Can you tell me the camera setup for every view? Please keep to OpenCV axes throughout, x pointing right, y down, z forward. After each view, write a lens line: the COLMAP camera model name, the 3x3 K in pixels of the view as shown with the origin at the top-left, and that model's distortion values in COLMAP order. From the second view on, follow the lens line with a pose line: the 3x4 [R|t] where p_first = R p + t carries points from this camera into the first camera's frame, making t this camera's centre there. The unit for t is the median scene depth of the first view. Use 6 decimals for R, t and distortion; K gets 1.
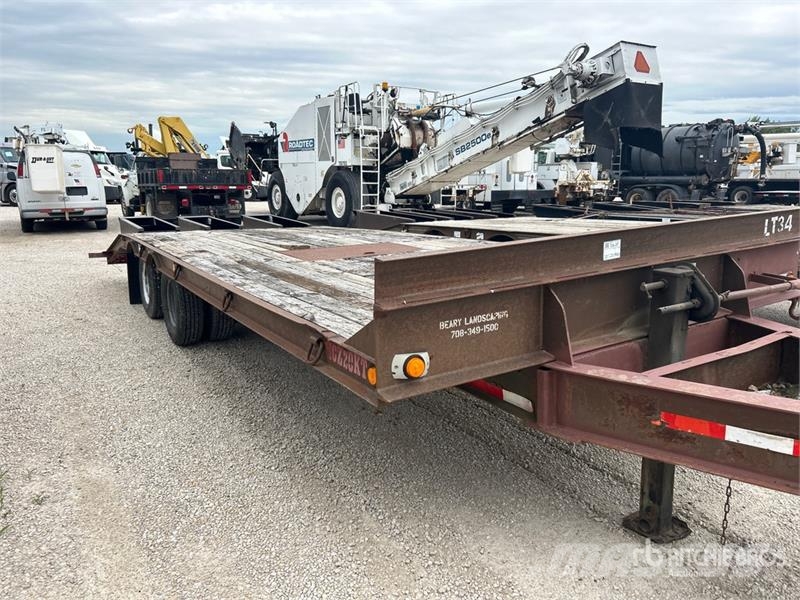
lens RADIAL K [[600.5, 0, 407.3], [0, 600.5, 298.5], [0, 0, 1]] dist [0.061224, -0.069399]
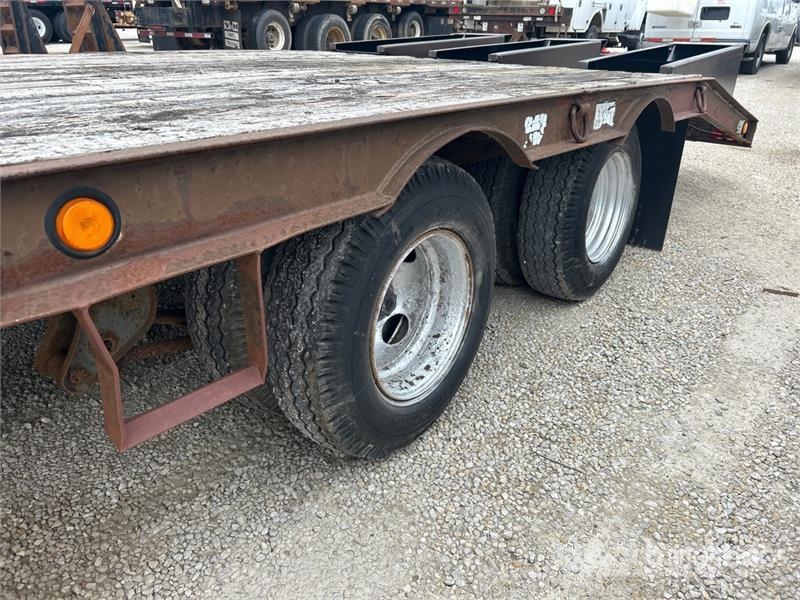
lens RADIAL K [[600.5, 0, 407.3], [0, 600.5, 298.5], [0, 0, 1]] dist [0.061224, -0.069399]
pose [[0.345972, 0.400989, -0.848240, 0.070437], [-0.195975, 0.915014, 0.352623, -0.052810], [0.917550, 0.044236, 0.395153, 0.407053]]
